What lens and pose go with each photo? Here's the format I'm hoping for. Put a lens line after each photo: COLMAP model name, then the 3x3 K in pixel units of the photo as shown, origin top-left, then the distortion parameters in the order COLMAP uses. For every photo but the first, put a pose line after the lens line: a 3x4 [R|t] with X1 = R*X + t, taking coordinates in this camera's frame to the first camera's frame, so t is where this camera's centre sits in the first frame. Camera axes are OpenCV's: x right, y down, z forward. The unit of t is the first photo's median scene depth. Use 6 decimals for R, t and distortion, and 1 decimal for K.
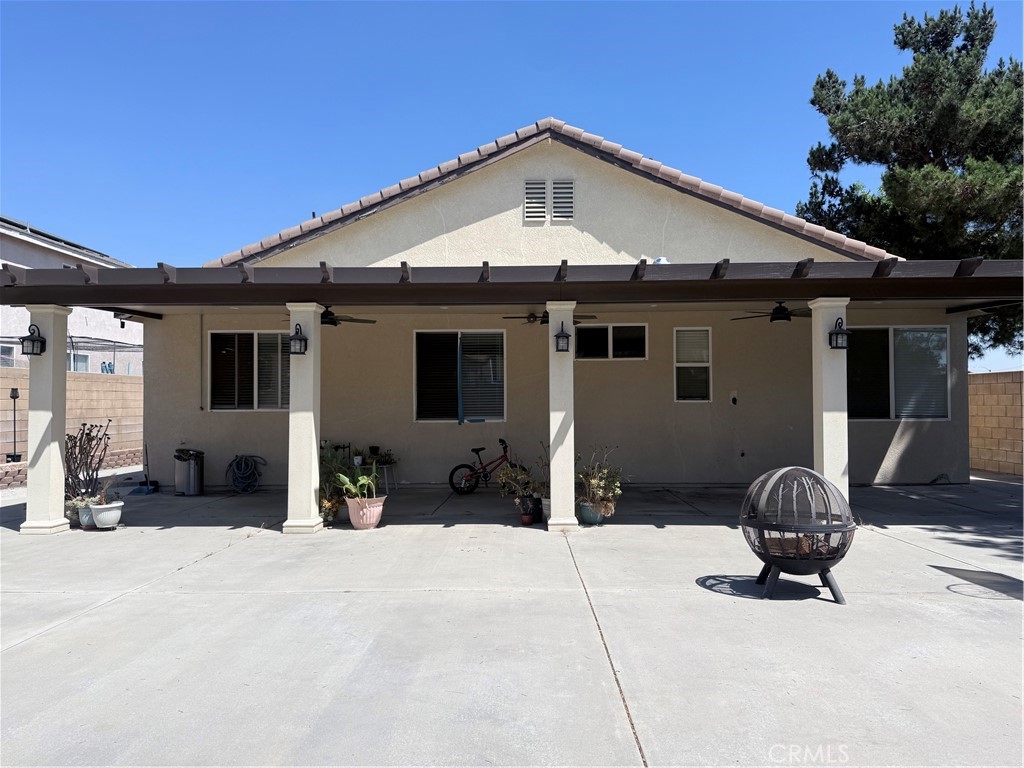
lens RADIAL K [[710.6, 0, 513.5], [0, 710.6, 382.6], [0, 0, 1]] dist [0.062485, -0.077264]
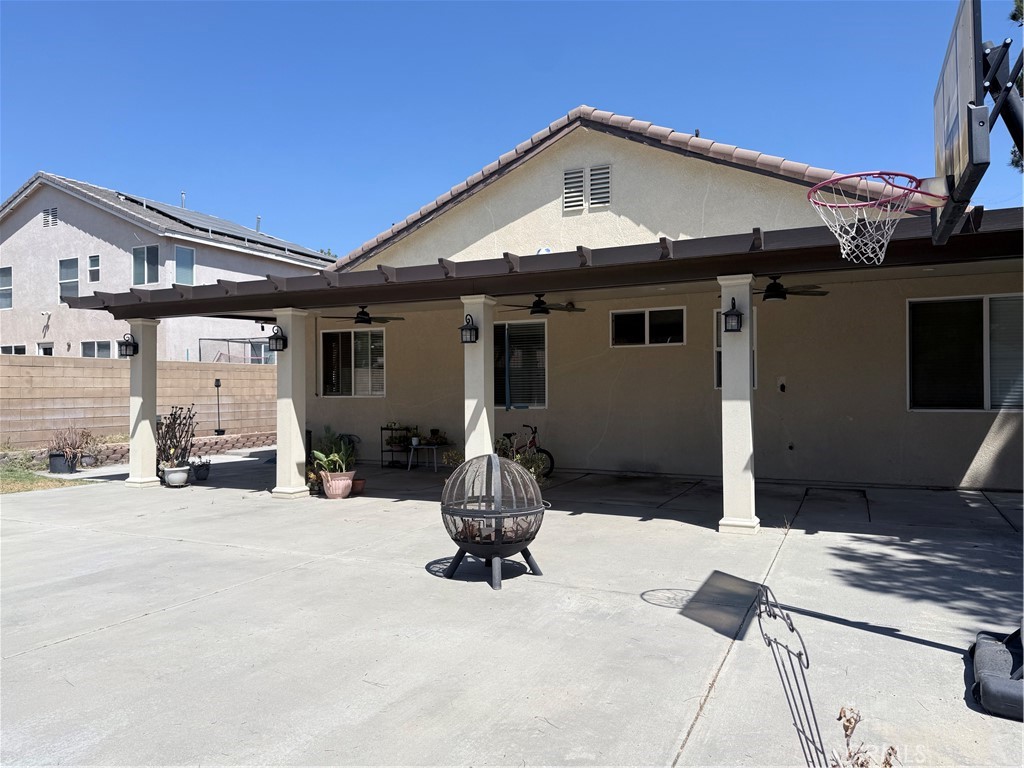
lens RADIAL K [[710.6, 0, 514.7], [0, 710.6, 382.2], [0, 0, 1]] dist [0.062485, -0.077264]
pose [[0.909994, -0.005545, -0.414585, 0.380603], [0.013905, 0.999756, 0.017150, -0.001480], [0.414388, -0.021371, 0.909849, 0.040063]]
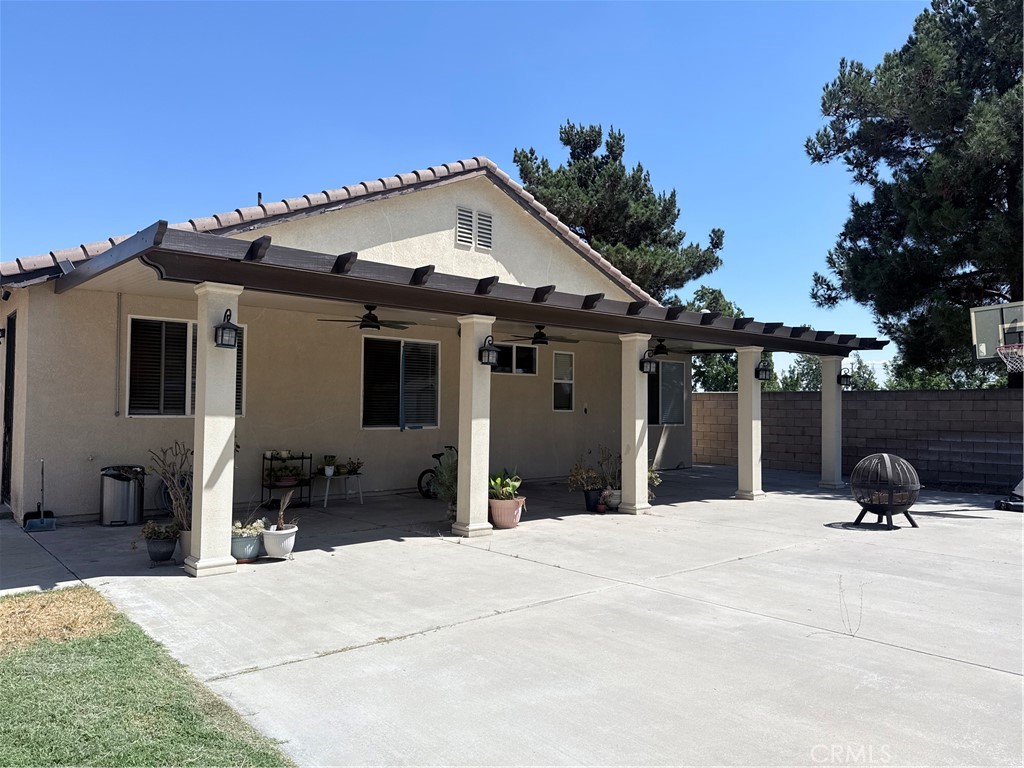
lens RADIAL K [[710.6, 0, 514.4], [0, 710.6, 378.9], [0, 0, 1]] dist [0.062485, -0.077264]
pose [[0.744711, 0.040802, 0.666139, -0.647740], [-0.033210, 0.999158, -0.024072, 0.002948], [-0.666561, -0.004196, 0.745439, 0.133741]]
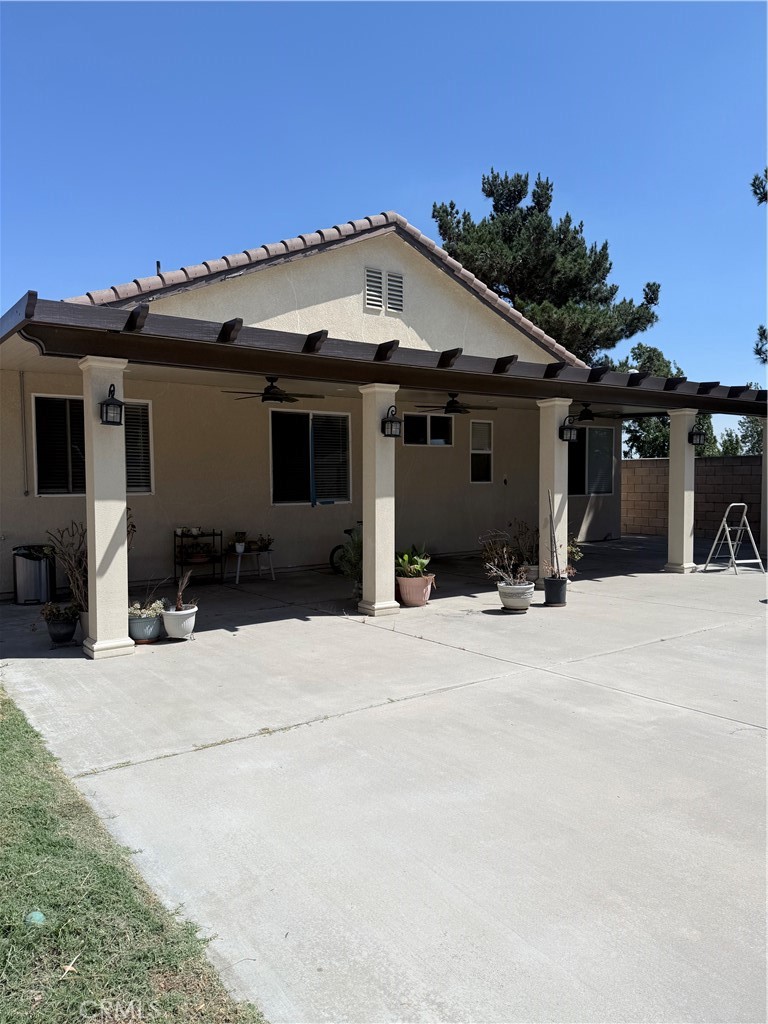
lens RADIAL K [[710.6, 0, 382.3], [0, 710.6, 513.2], [0, 0, 1]] dist [0.062485, -0.077264]
pose [[0.799143, -0.029630, 0.600411, -0.607078], [-0.013781, 0.997619, 0.067574, -0.000472], [-0.600983, -0.062275, 0.796832, 0.147306]]
